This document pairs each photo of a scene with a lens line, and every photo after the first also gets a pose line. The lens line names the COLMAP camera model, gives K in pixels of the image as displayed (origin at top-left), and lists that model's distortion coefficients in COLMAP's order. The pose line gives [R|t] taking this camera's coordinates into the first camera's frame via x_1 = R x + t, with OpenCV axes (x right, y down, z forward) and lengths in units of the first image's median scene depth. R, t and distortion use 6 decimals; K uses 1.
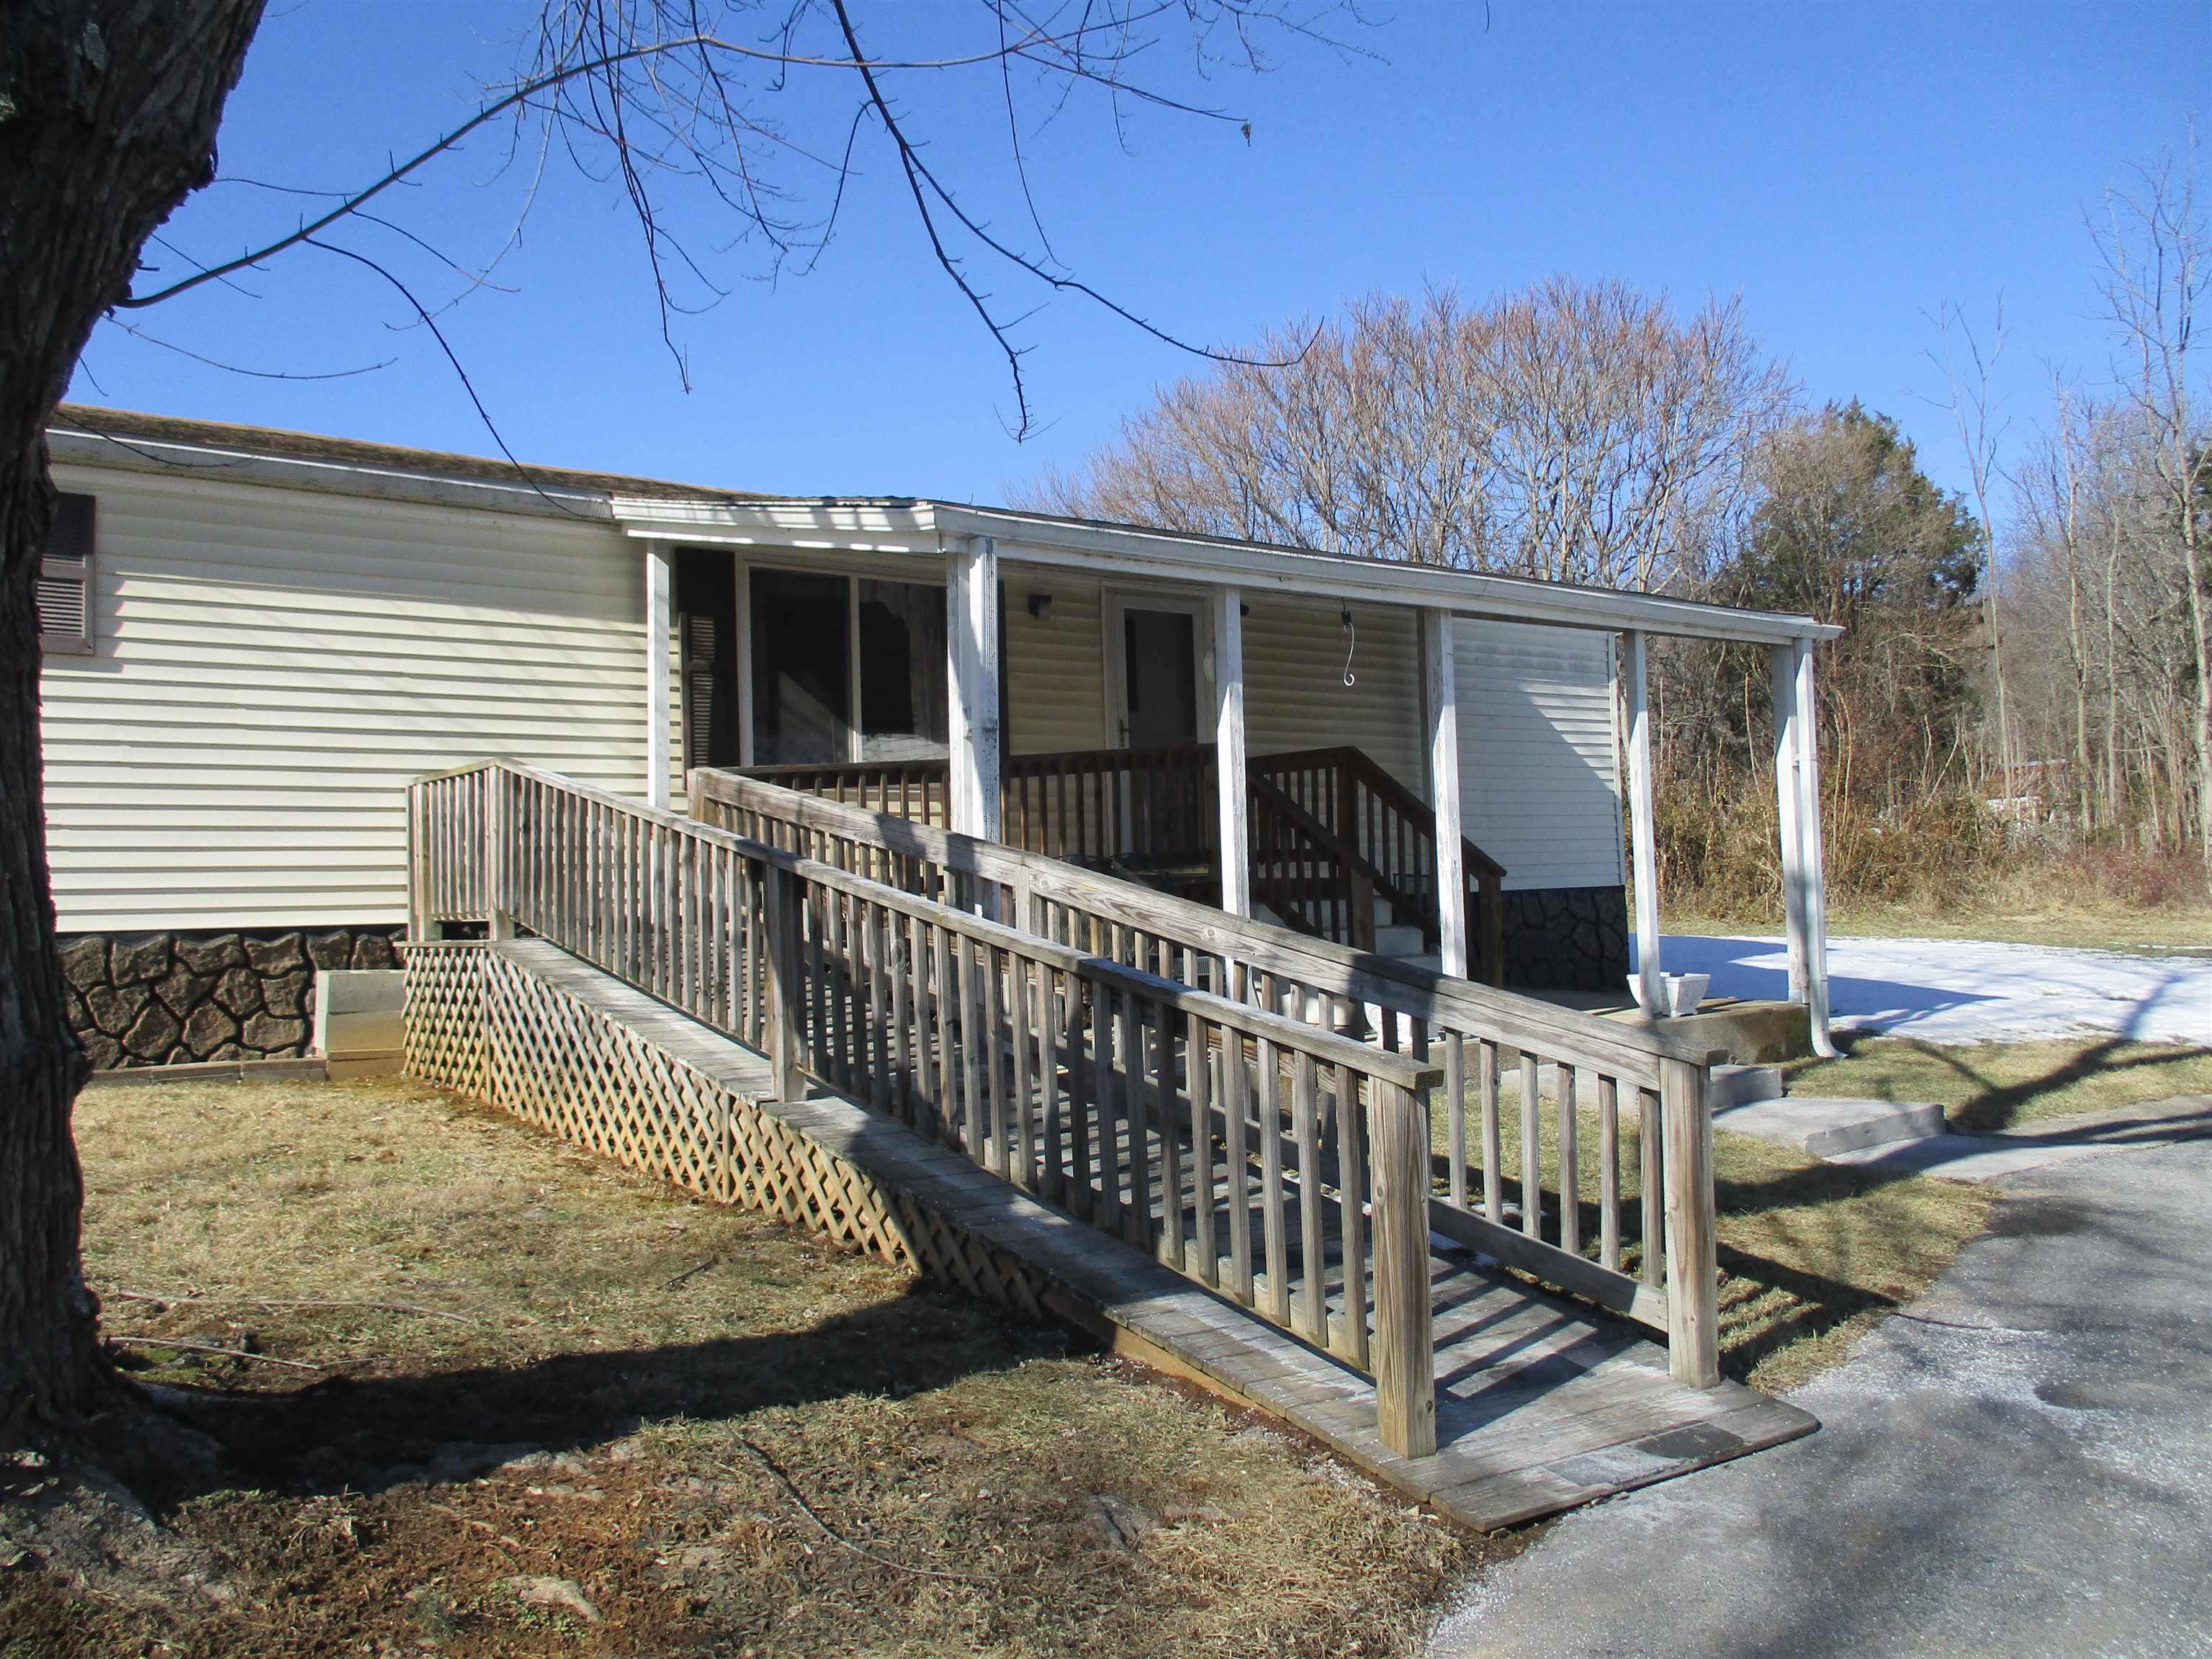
lens RADIAL K [[1842.1, 0, 1109.1], [0, 1842.1, 831.8], [0, 0, 1]] dist [-0.026505, -0.002547]
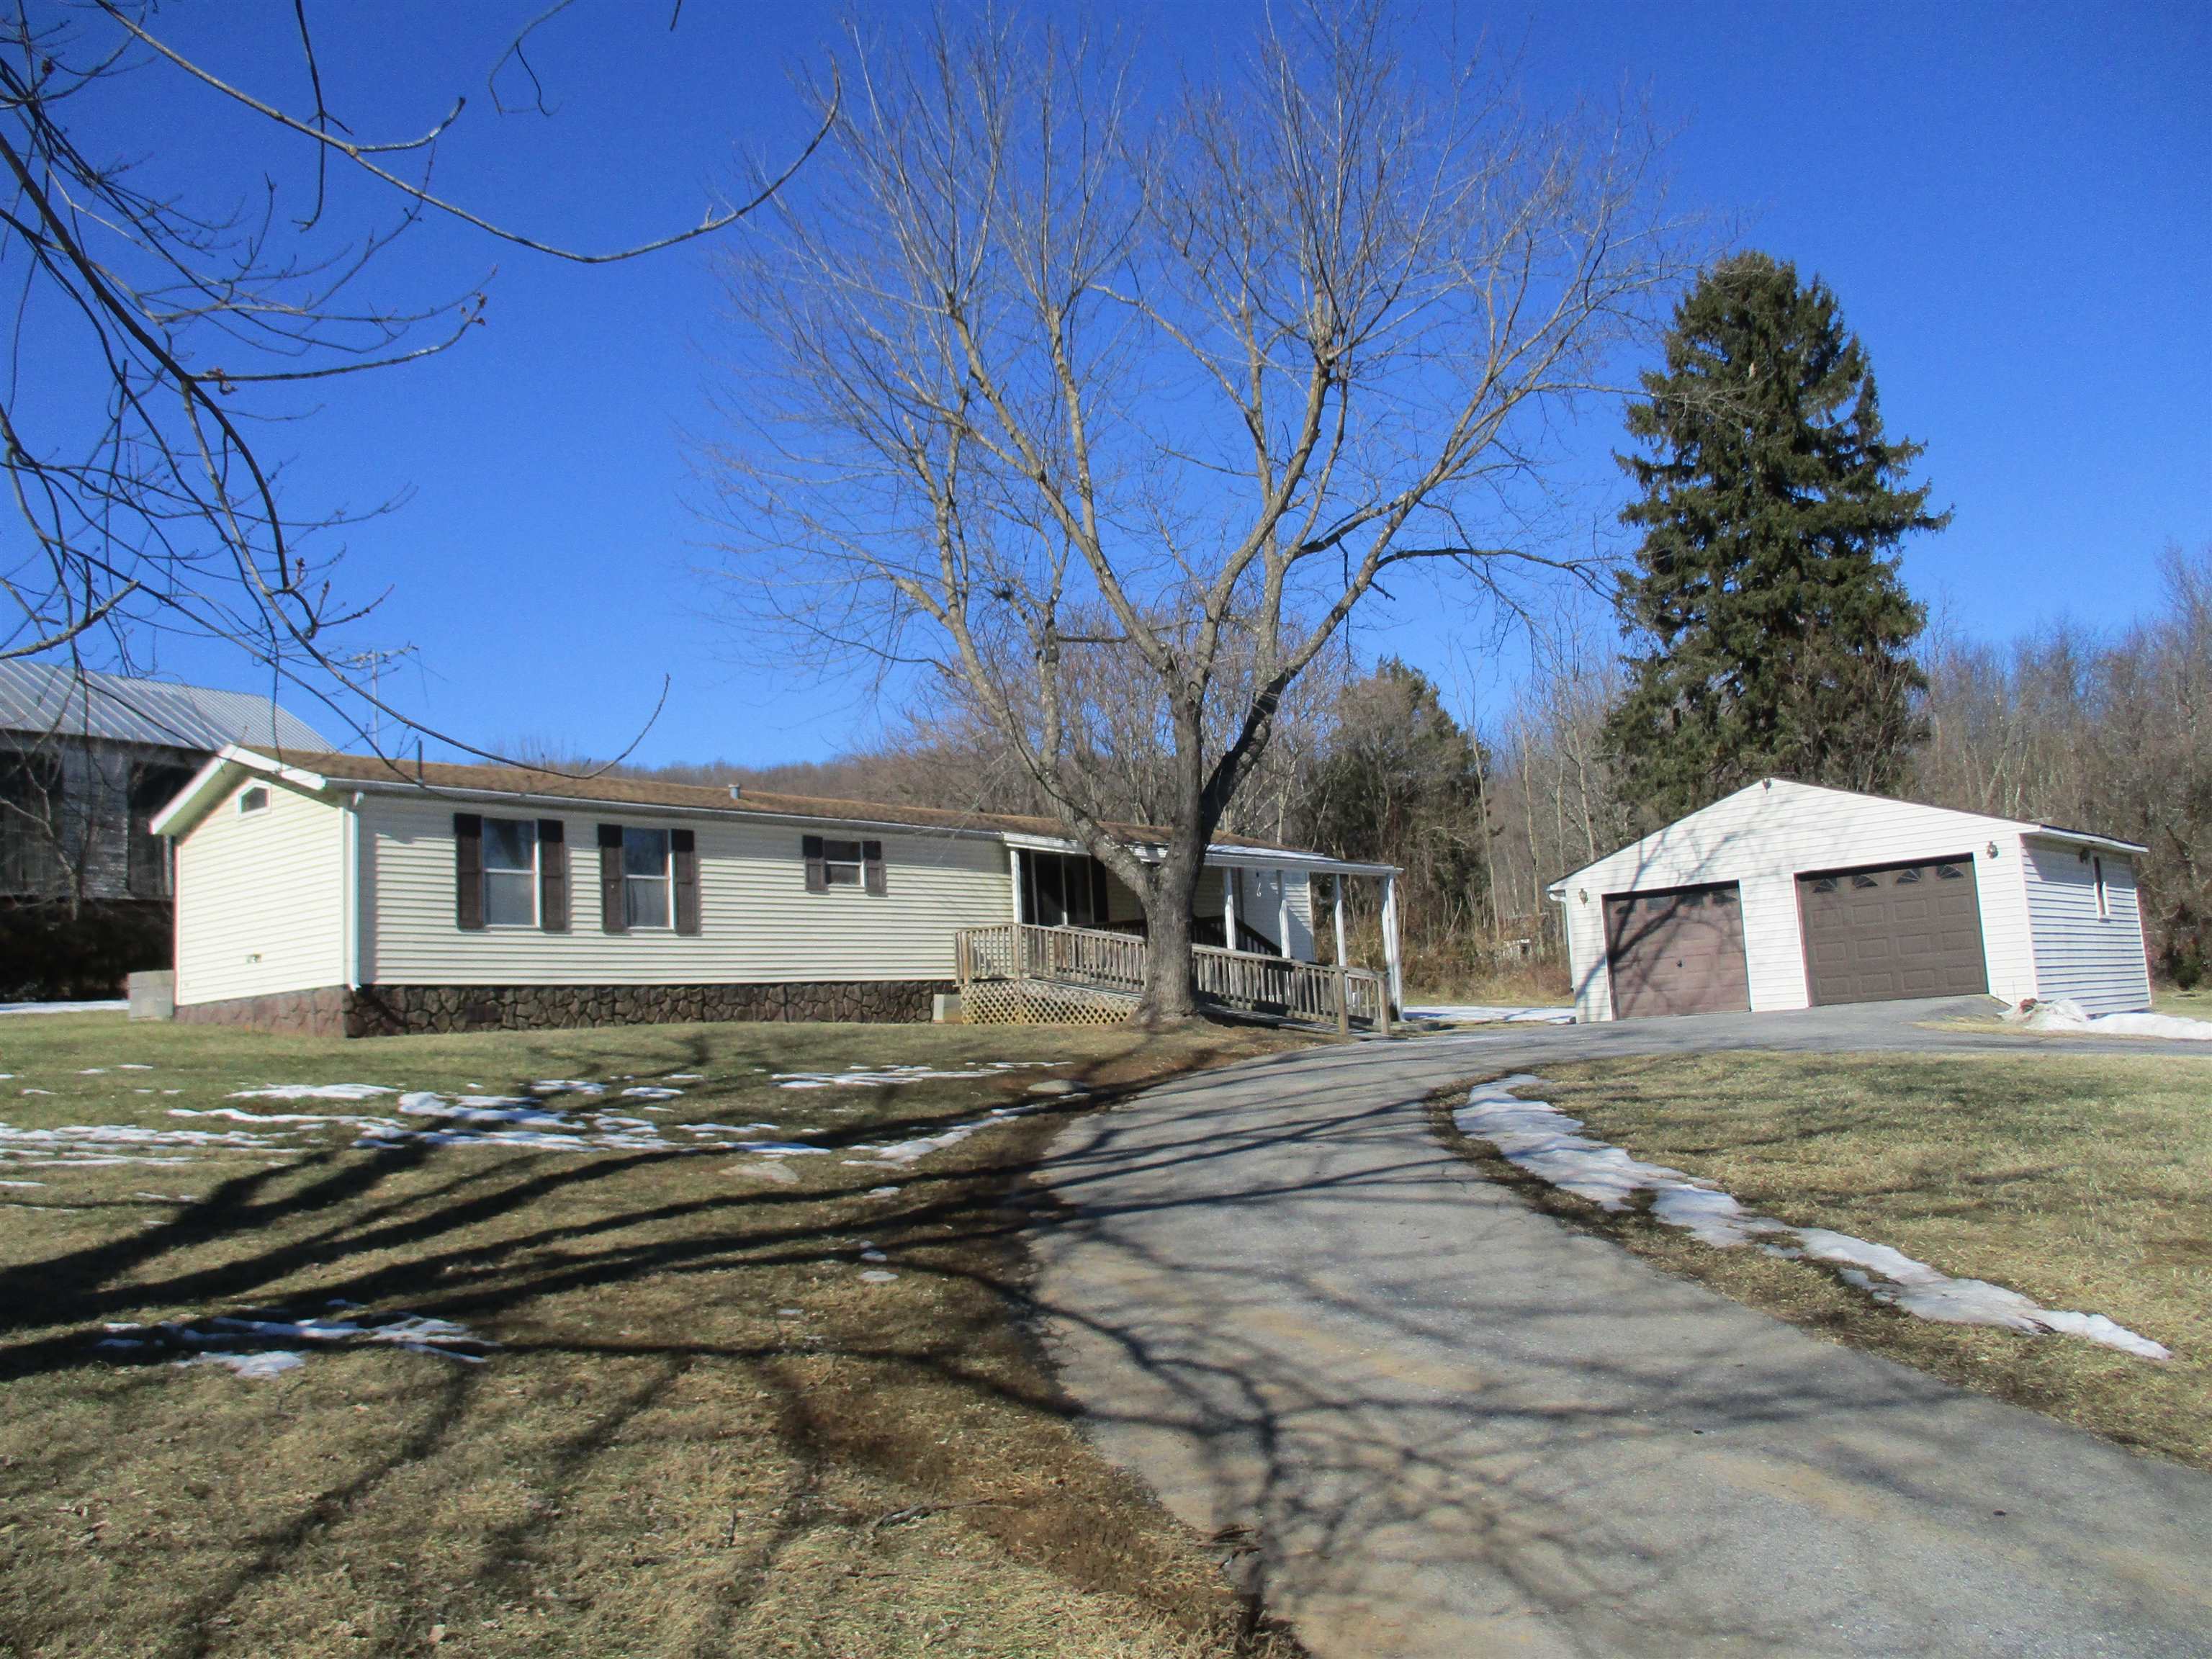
lens RADIAL K [[1842.1, 0, 1119.7], [0, 1842.1, 812.9], [0, 0, 1]] dist [-0.026505, -0.002547]
pose [[0.972952, 0.000123, 0.231006, -0.220725], [0.022377, 0.995247, -0.094777, 0.019123], [-0.229920, 0.097383, 0.968325, -0.536290]]
